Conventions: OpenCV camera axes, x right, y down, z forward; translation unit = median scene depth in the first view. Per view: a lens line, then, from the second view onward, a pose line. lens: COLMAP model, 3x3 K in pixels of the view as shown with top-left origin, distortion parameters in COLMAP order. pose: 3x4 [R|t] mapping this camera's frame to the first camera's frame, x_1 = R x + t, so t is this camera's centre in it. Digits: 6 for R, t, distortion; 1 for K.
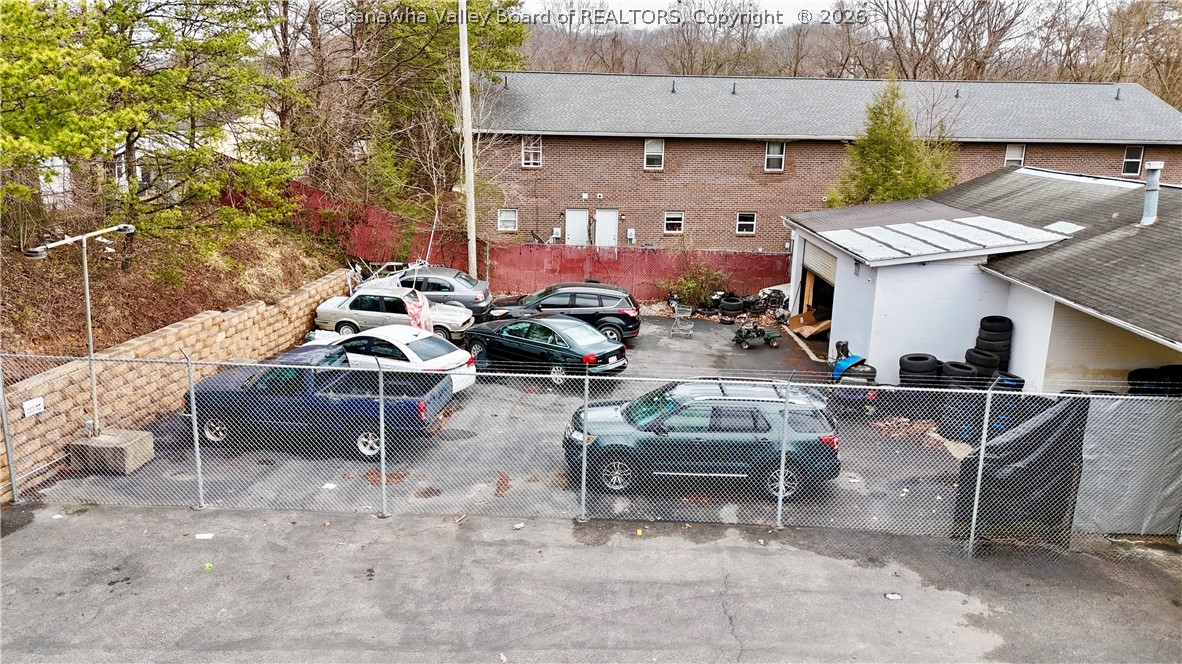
lens RADIAL K [[862.1, 0, 591.0], [0, 862.1, 332.0], [0, 0, 1]] dist [0.109410, -0.125396]
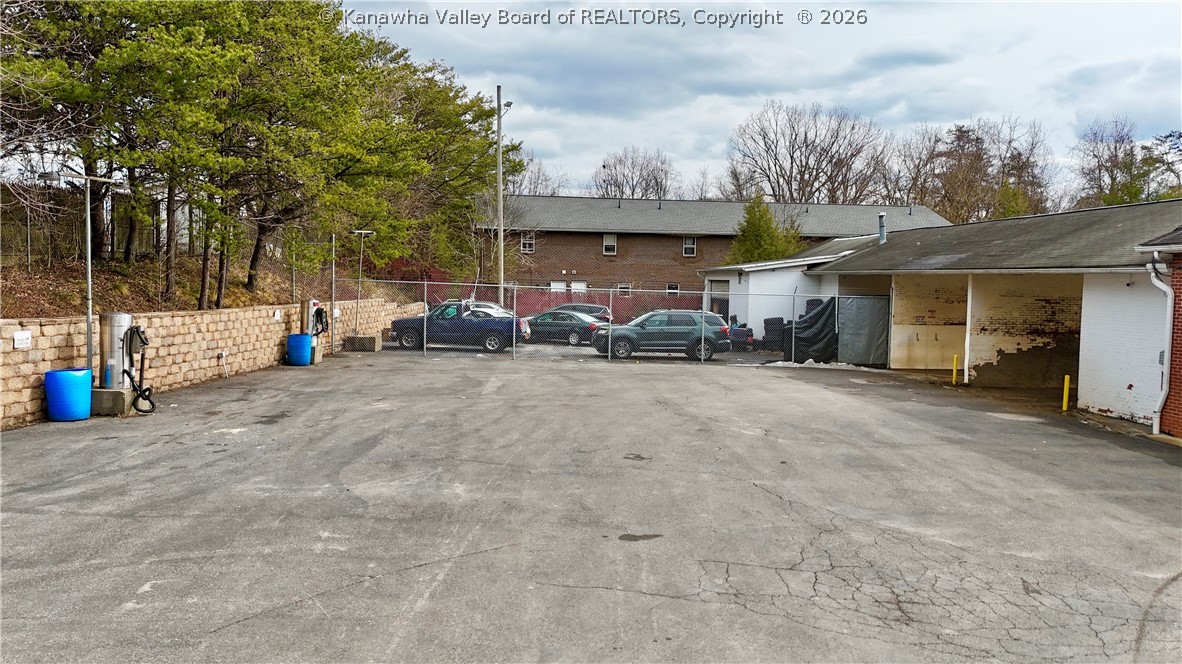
lens RADIAL K [[855.0, 0, 591.0], [0, 855.0, 332.0], [0, 0, 1]] dist [0.074433, -0.067443]
pose [[0.995662, -0.014427, 0.091924, -0.143646], [0.030994, 0.982913, -0.181441, 0.310370], [-0.087736, 0.183503, 0.979096, -0.604646]]
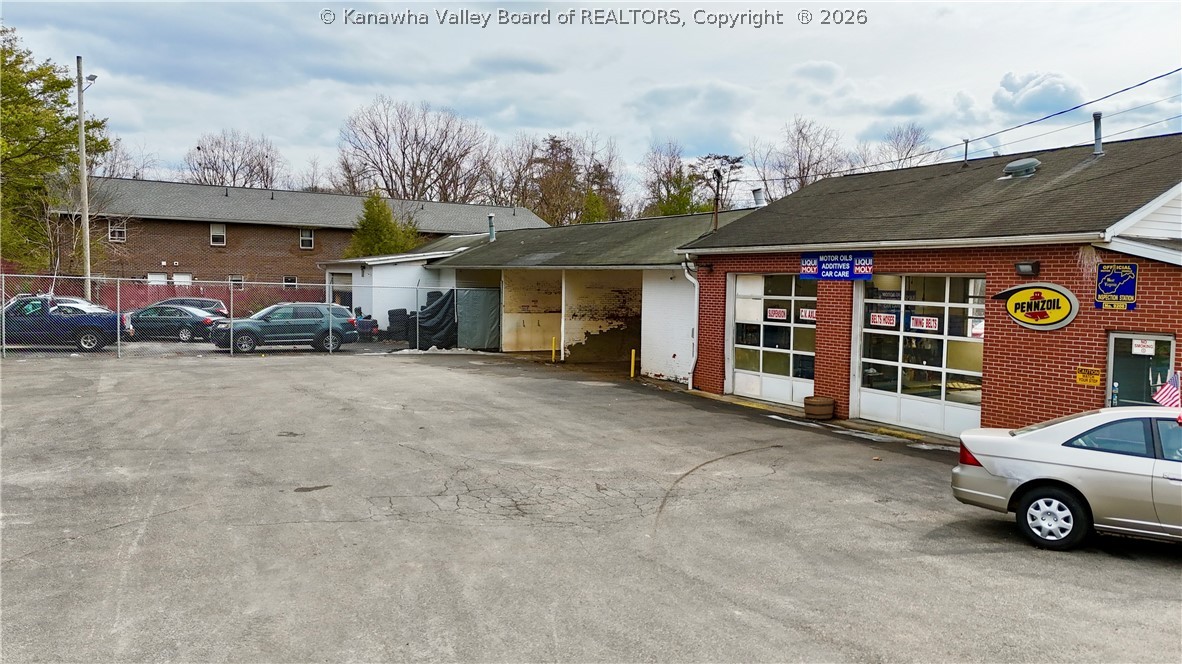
lens RADIAL K [[855.0, 0, 591.0], [0, 855.0, 332.0], [0, 0, 1]] dist [0.074433, -0.067443]
pose [[0.860490, -0.041909, 0.507741, -0.187047], [0.129280, 0.981952, -0.138046, 0.330731], [-0.492792, 0.184428, 0.850378, -0.688275]]
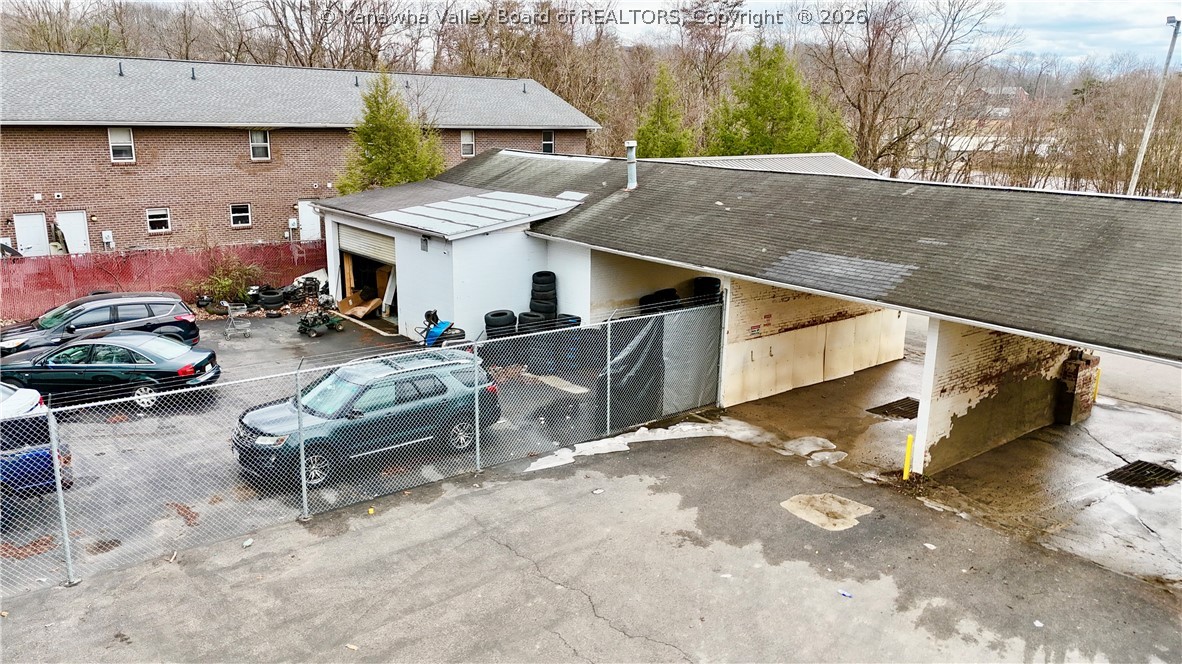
lens RADIAL K [[861.2, 0, 591.8], [0, 861.2, 326.8], [0, 0, 1]] dist [0.096901, -0.077809]
pose [[0.779034, -0.160630, 0.606057, -0.191392], [0.155901, 0.985893, 0.060905, -0.003548], [-0.607290, 0.047037, 0.793086, 0.007516]]
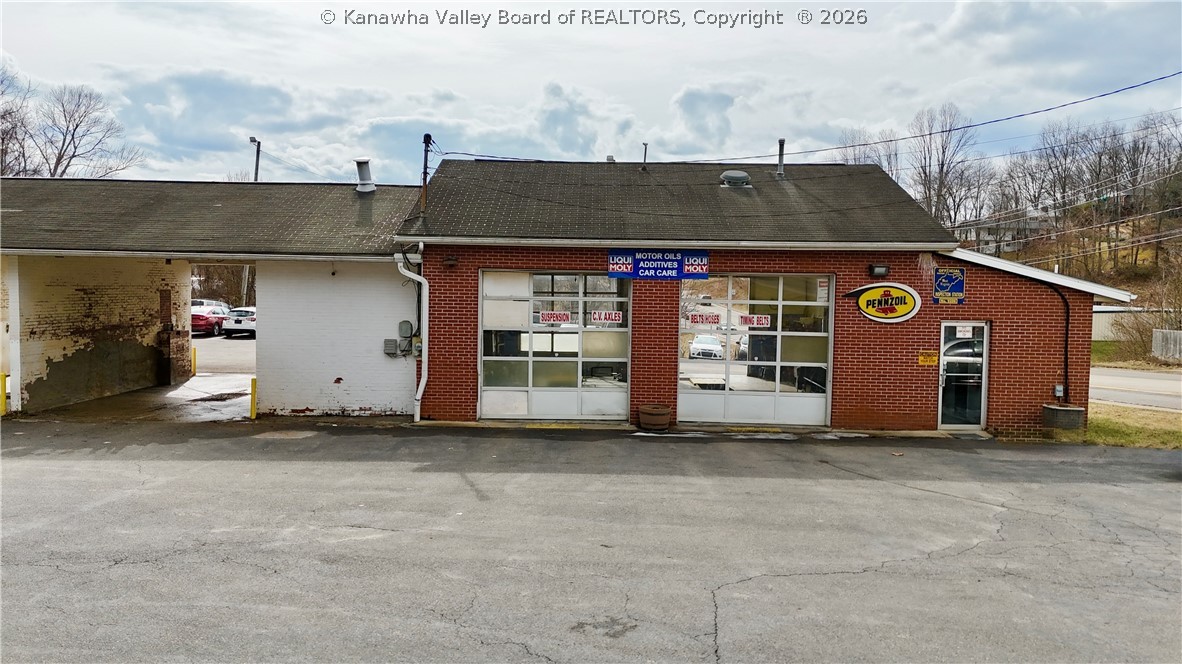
lens RADIAL K [[861.2, 0, 591.8], [0, 861.2, 326.8], [0, 0, 1]] dist [0.096901, -0.077809]
pose [[0.014551, -0.078967, 0.996771, -0.331633], [0.230284, 0.970343, 0.073512, 0.181170], [-0.973015, 0.228471, 0.032305, -0.115538]]
